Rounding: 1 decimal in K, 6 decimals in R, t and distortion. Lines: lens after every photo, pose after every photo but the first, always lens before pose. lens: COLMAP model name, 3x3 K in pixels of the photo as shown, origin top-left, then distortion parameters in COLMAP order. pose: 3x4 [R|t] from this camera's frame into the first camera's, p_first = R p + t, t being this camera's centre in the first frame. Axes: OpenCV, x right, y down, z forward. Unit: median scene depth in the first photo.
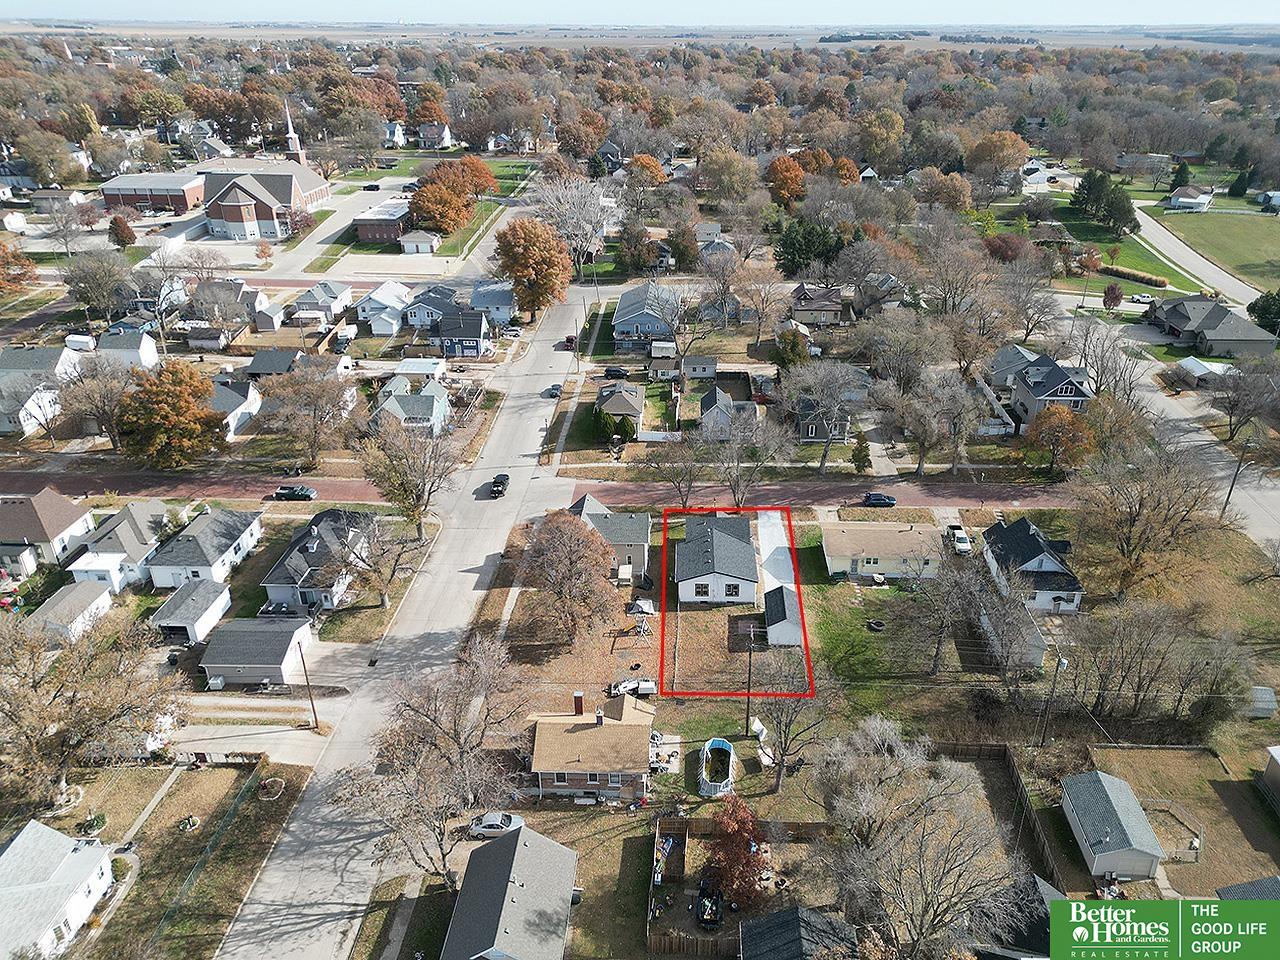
lens RADIAL K [[896.6, 0, 640.2], [0, 896.6, 474.1], [0, 0, 1]] dist [0.042531, -0.011233]
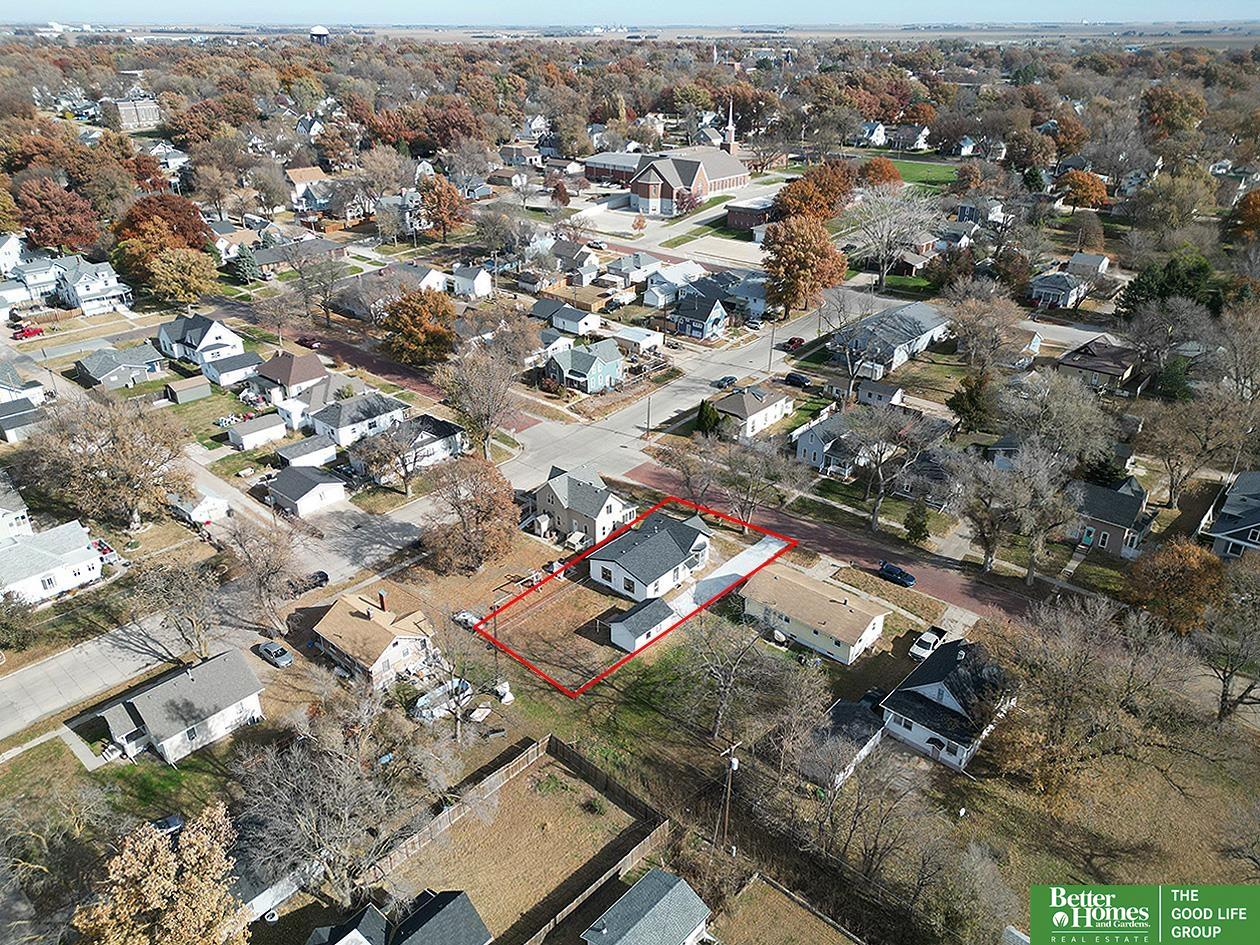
lens RADIAL K [[882.6, 0, 628.2], [0, 882.6, 478.7], [0, 0, 1]] dist [0.042531, -0.011233]
pose [[0.760731, 0.289304, -0.581026, 0.416067], [-0.284284, 0.953252, 0.102433, -0.056102], [0.583498, 0.087252, 0.807414, 0.119255]]
